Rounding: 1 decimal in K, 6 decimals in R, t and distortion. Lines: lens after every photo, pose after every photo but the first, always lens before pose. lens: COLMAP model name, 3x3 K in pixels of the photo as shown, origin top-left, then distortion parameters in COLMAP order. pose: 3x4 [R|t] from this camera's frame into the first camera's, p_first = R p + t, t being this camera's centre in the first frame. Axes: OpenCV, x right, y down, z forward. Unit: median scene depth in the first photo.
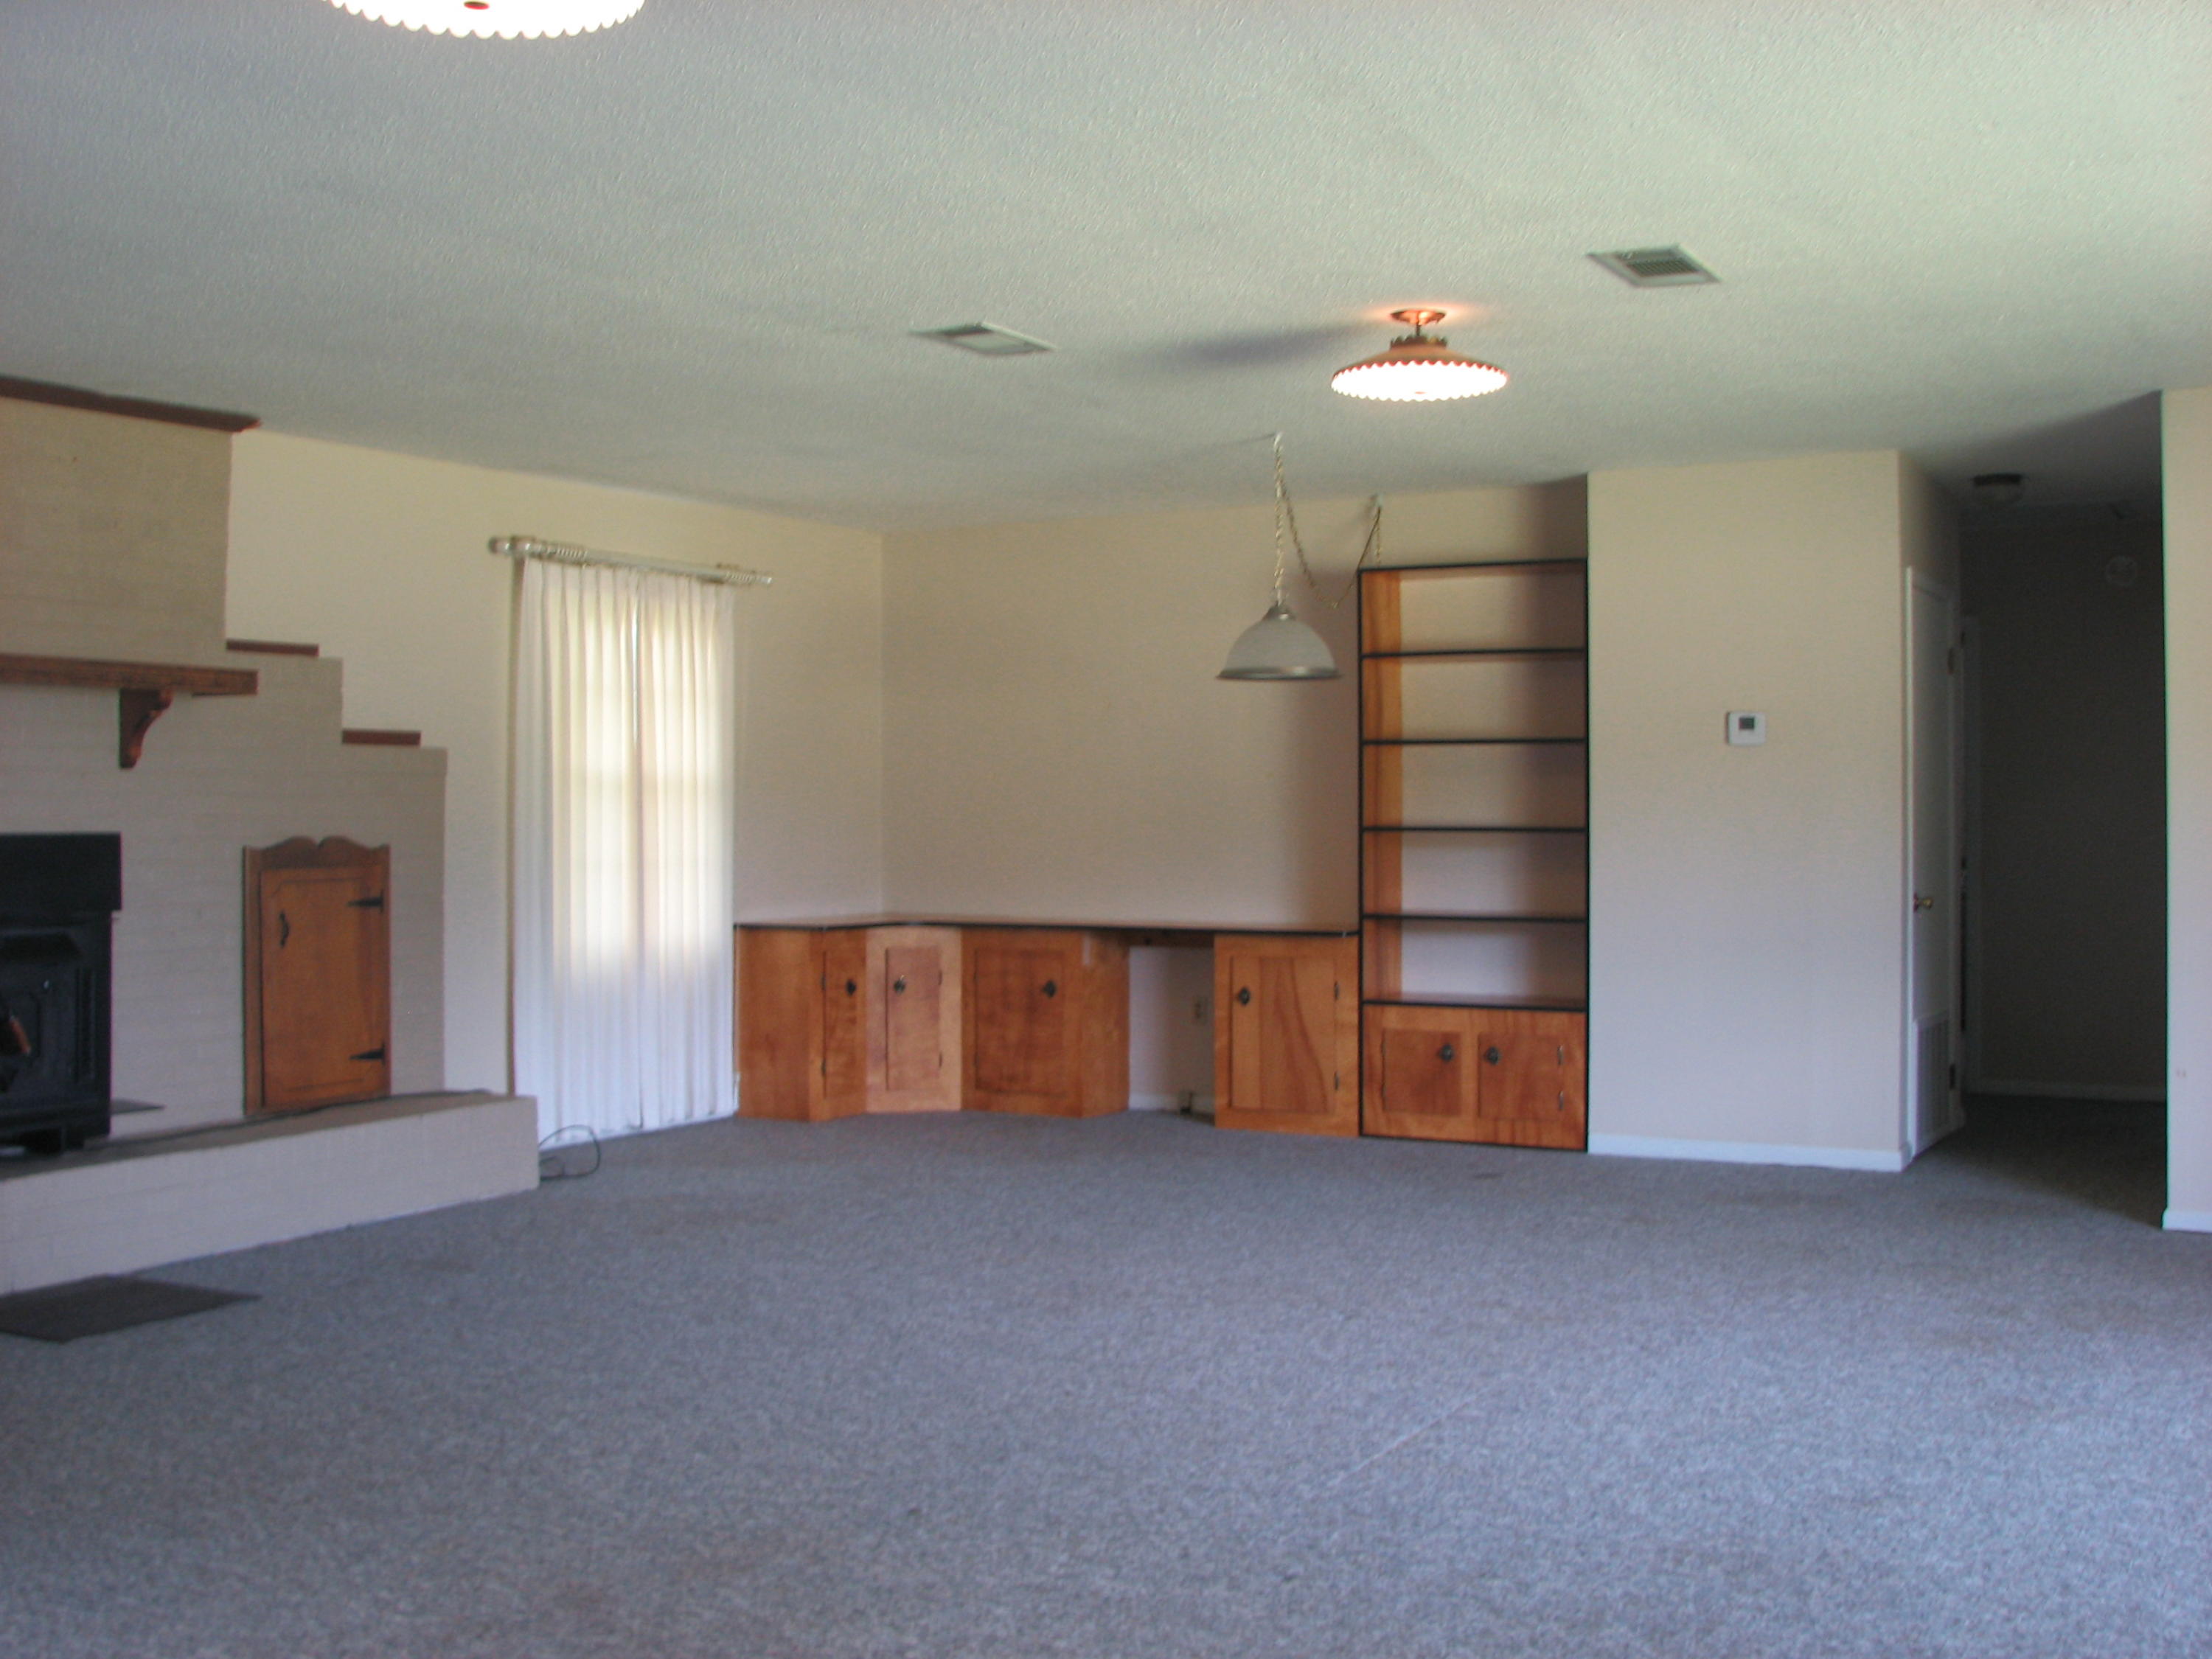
lens RADIAL K [[2398.3, 0, 1068.8], [0, 2398.3, 770.8], [0, 0, 1]] dist [-0.121851, 0.000000]
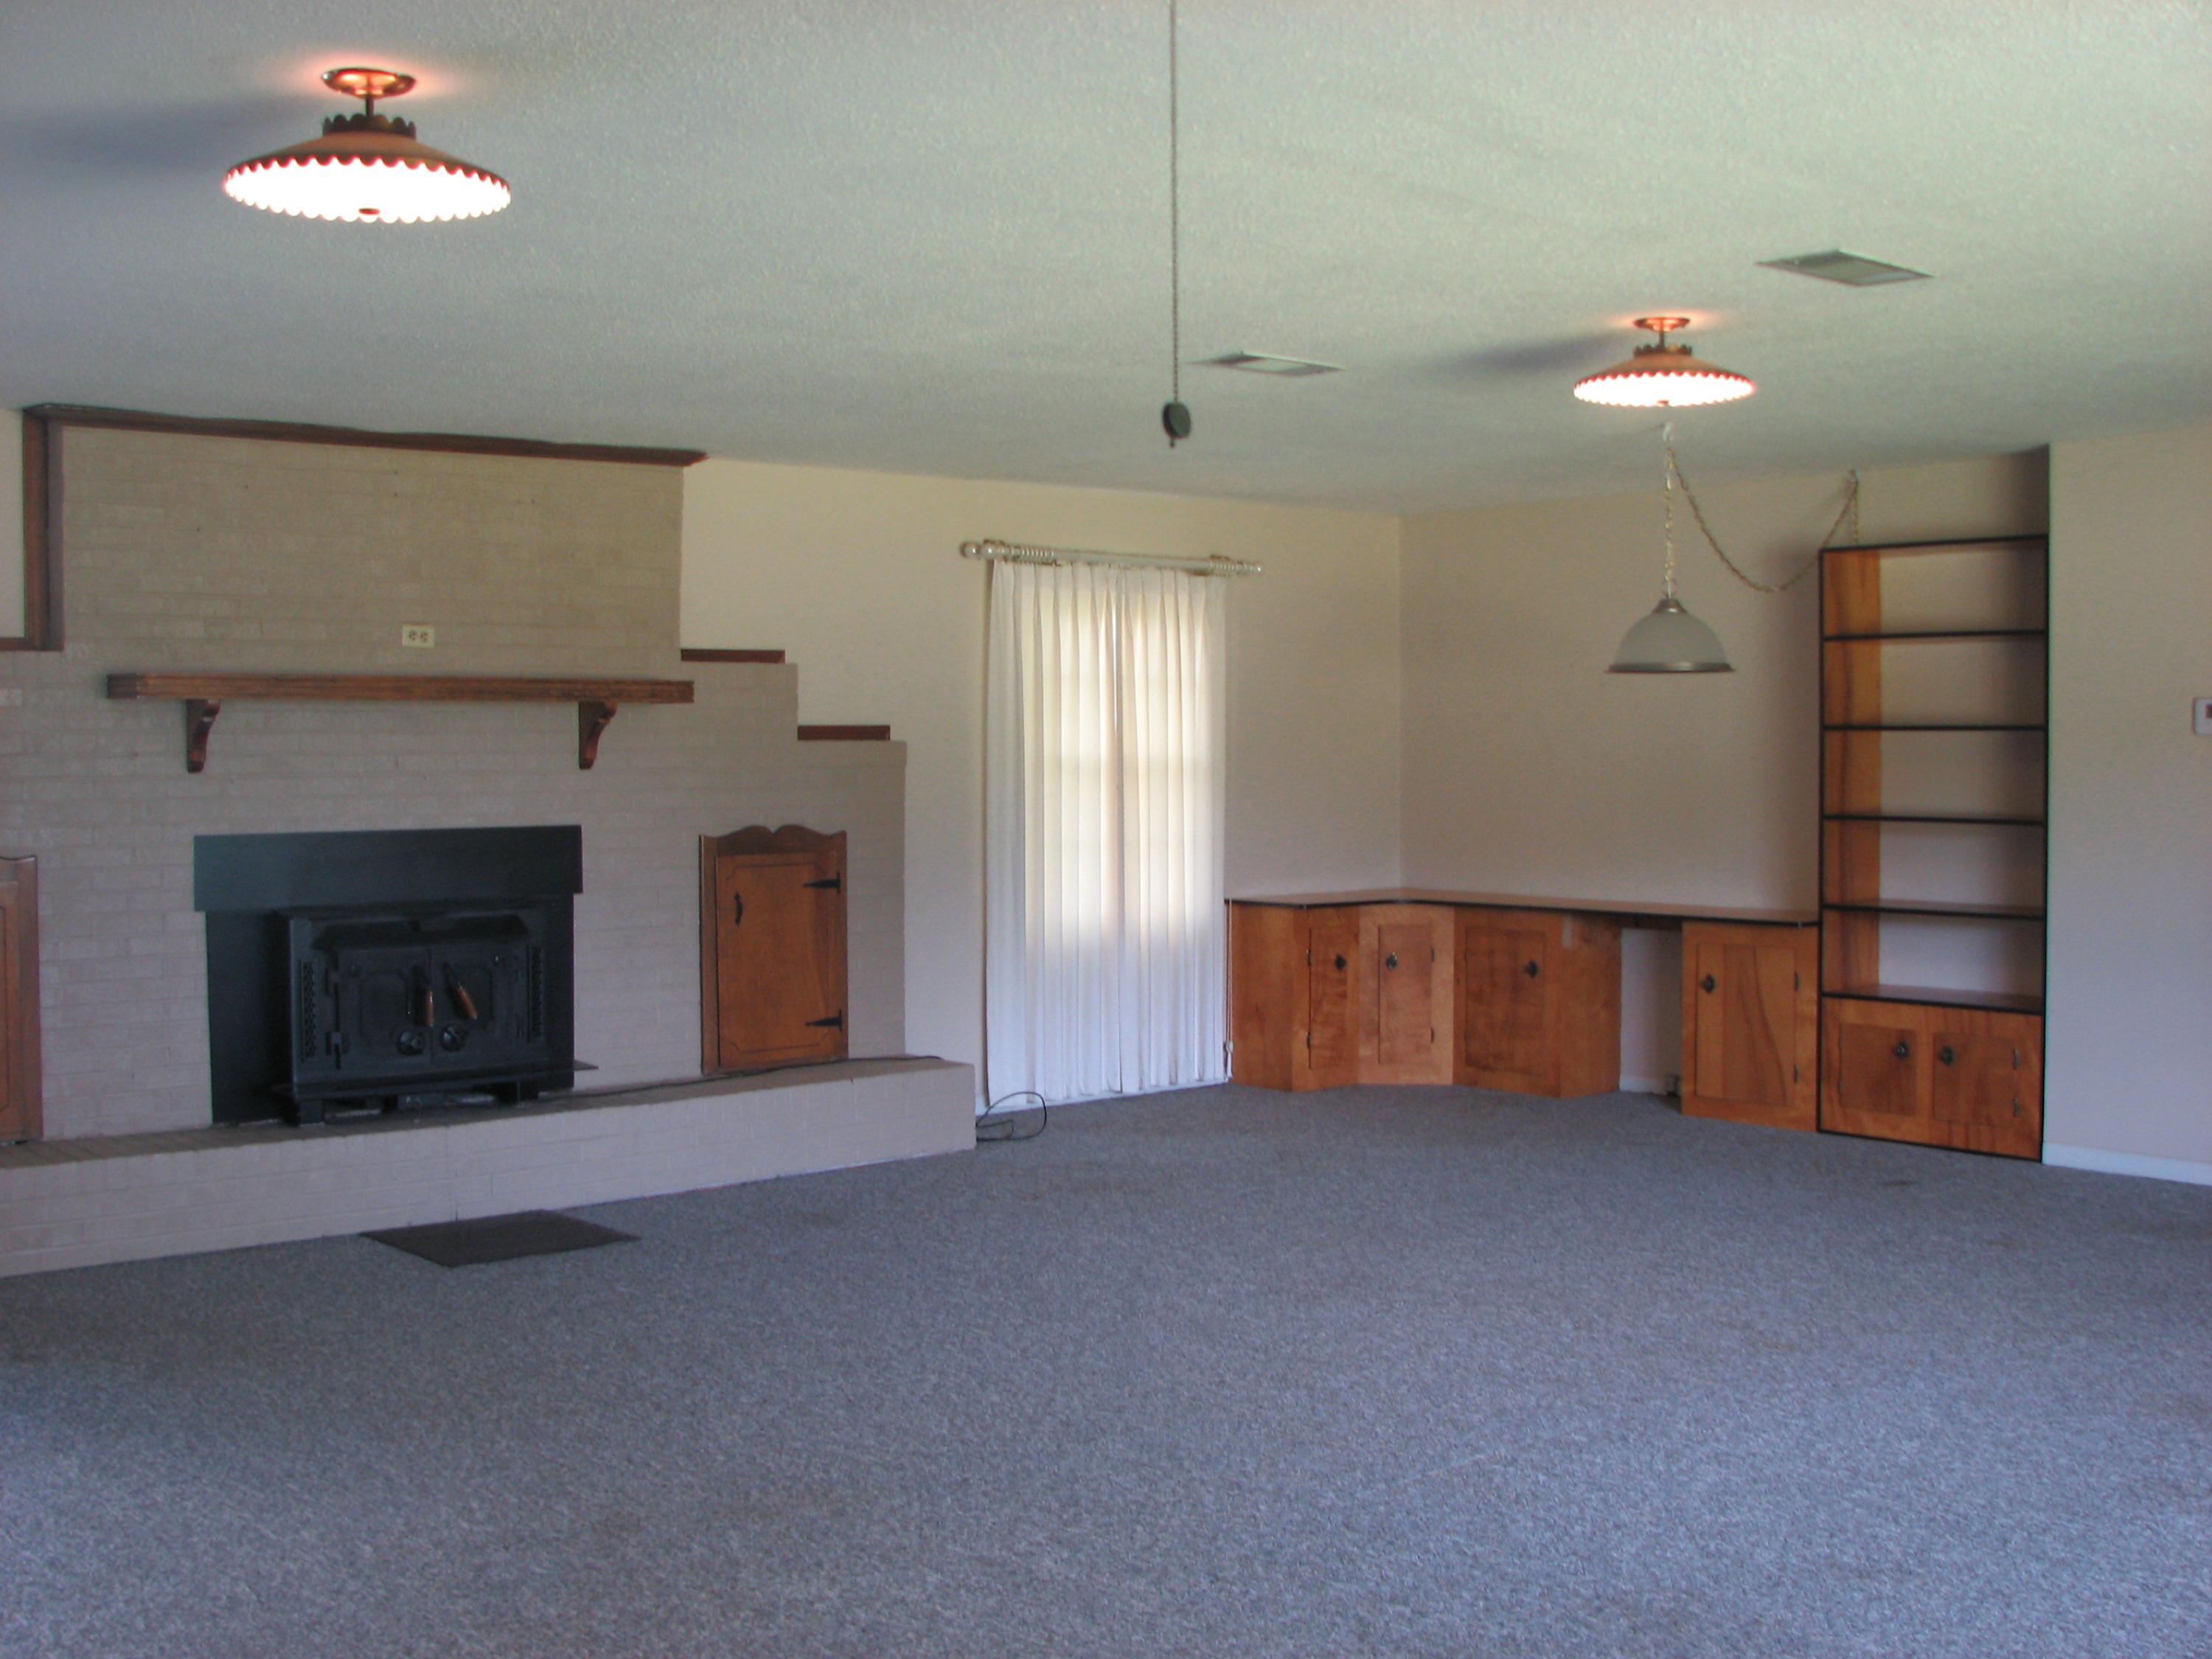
lens RADIAL K [[2398.3, 0, 1068.9], [0, 2398.3, 788.2], [0, 0, 1]] dist [-0.121851, 0.000000]
pose [[0.938109, 0.005009, -0.346305, 0.189912], [0.007248, 0.999393, 0.034089, -0.025144], [0.346265, -0.034489, 0.937502, -0.006090]]
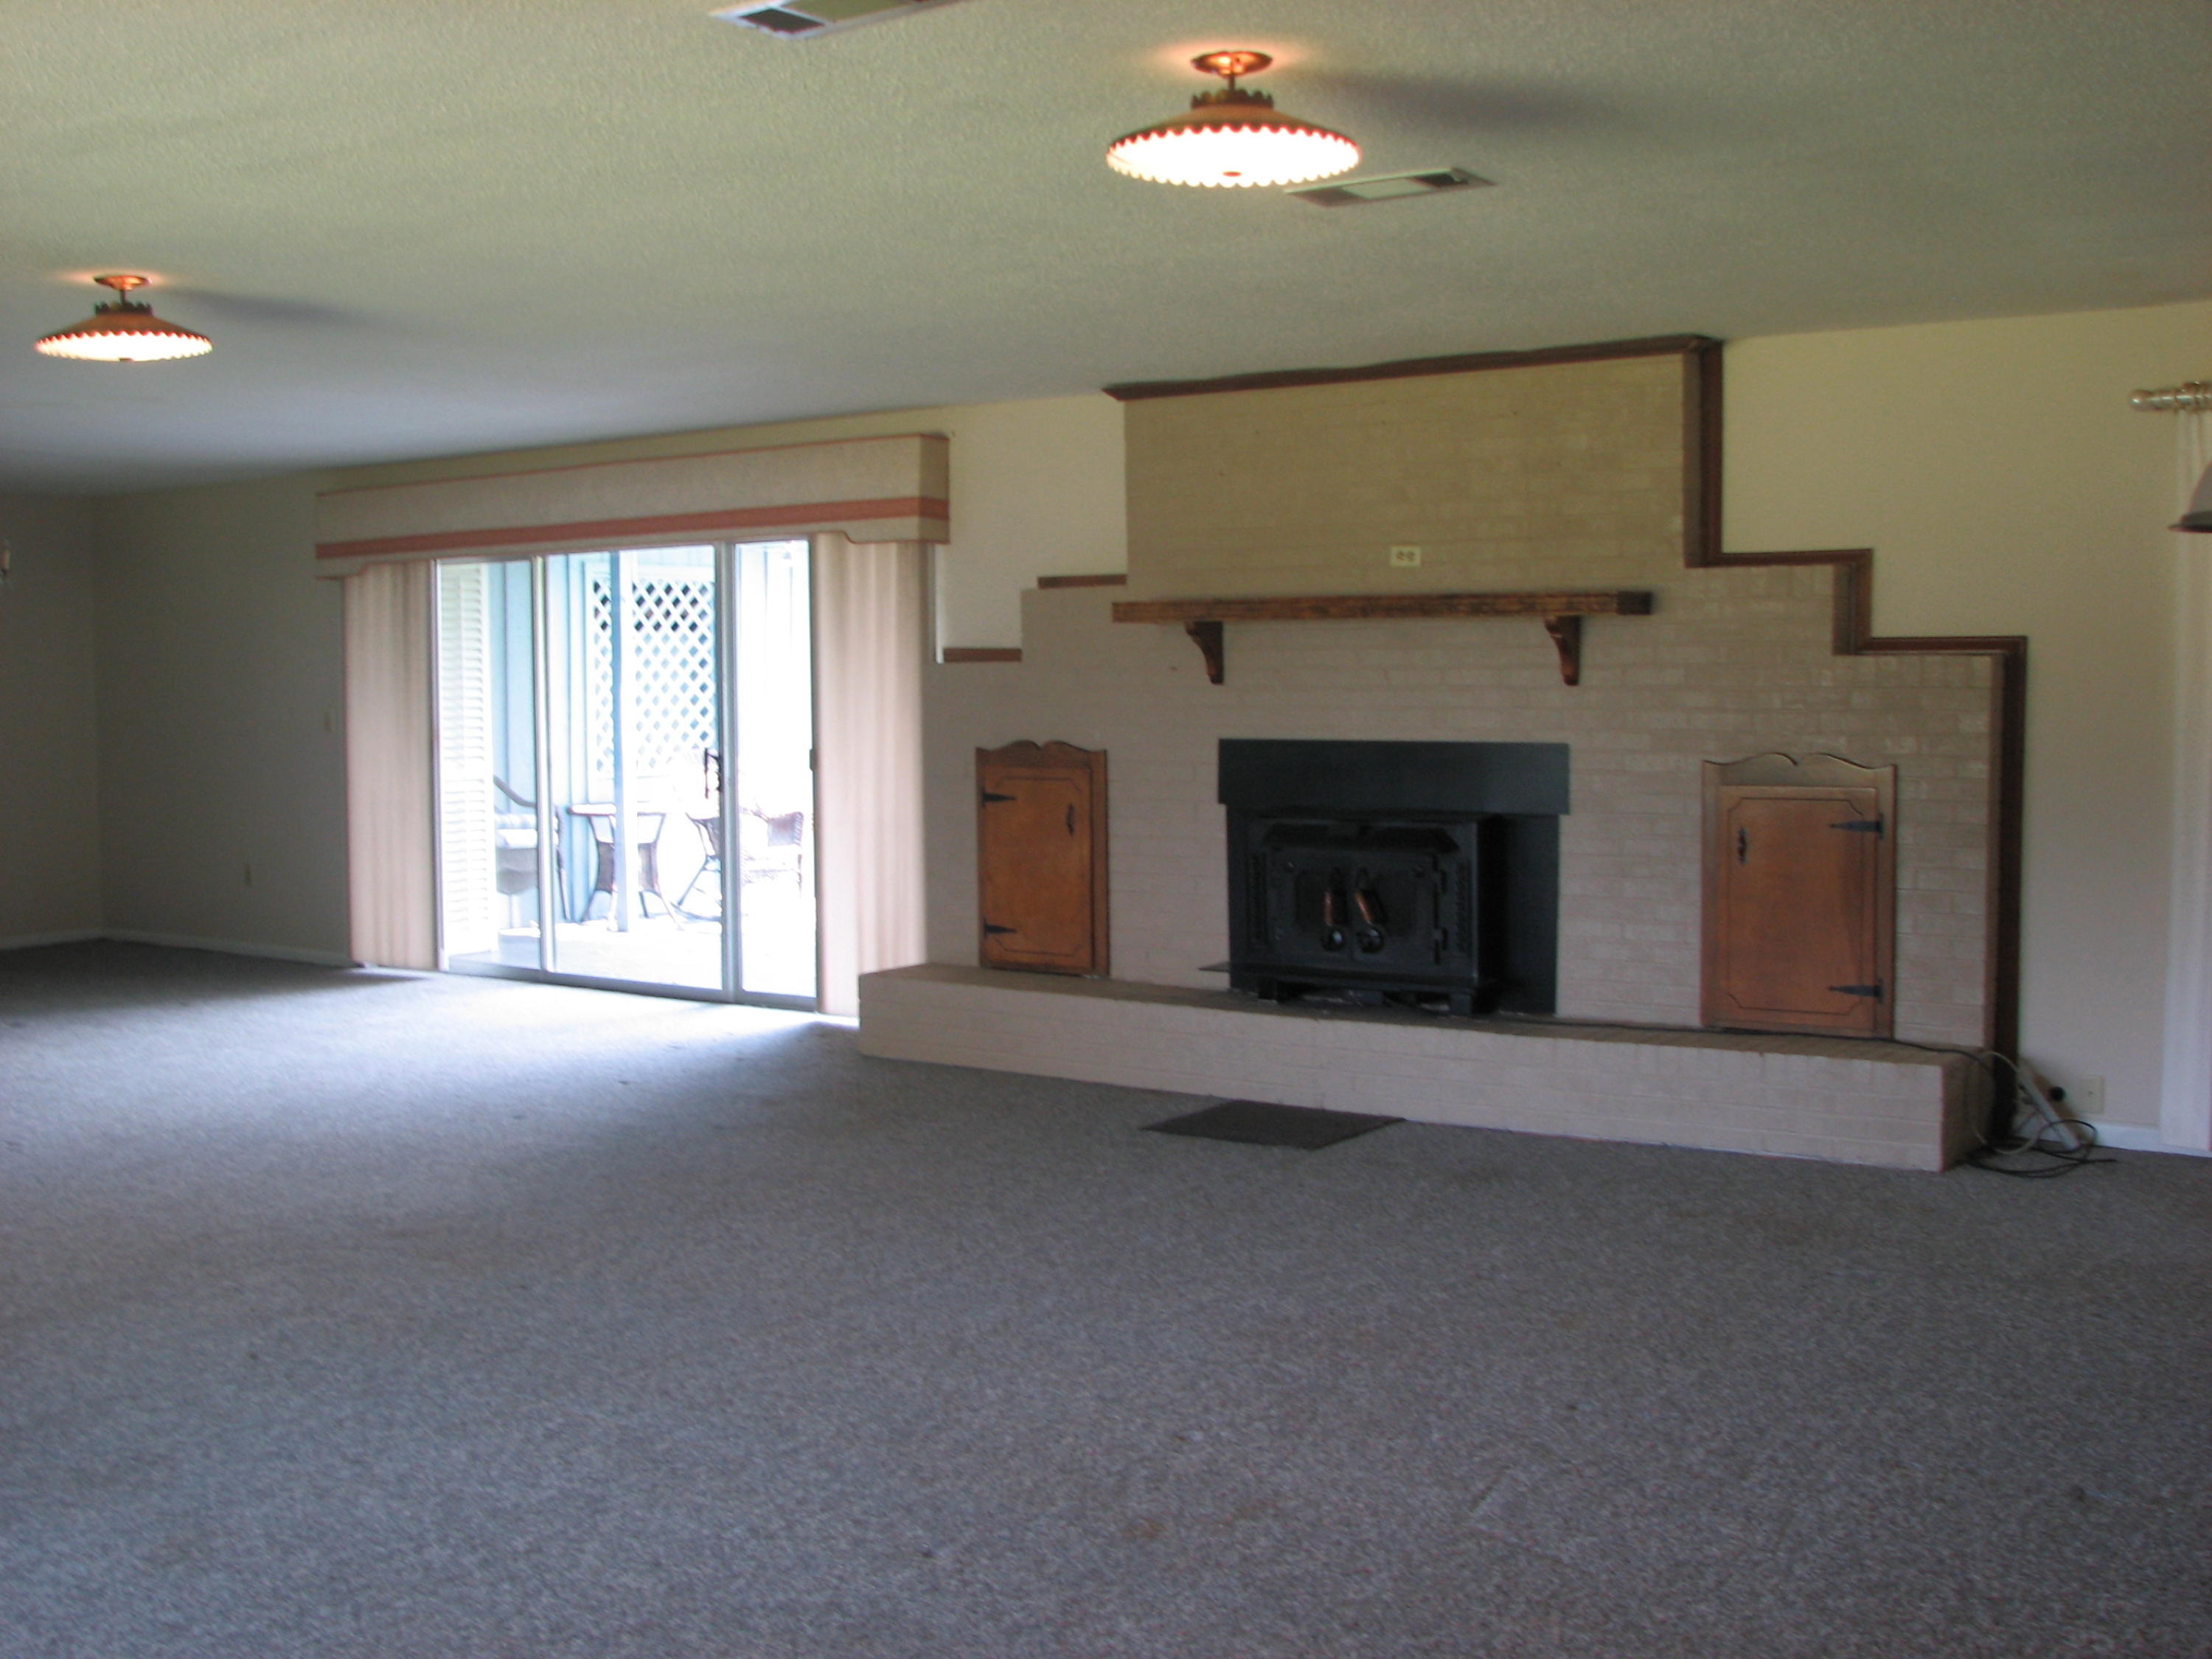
lens RADIAL K [[2398.3, 0, 1097.7], [0, 2398.3, 832.8], [0, 0, 1]] dist [-0.121851, 0.000000]
pose [[-0.090473, 0.071467, -0.993331, 0.624498], [0.022204, 0.997319, 0.069732, -0.012676], [0.995651, -0.015747, -0.091818, 0.753599]]
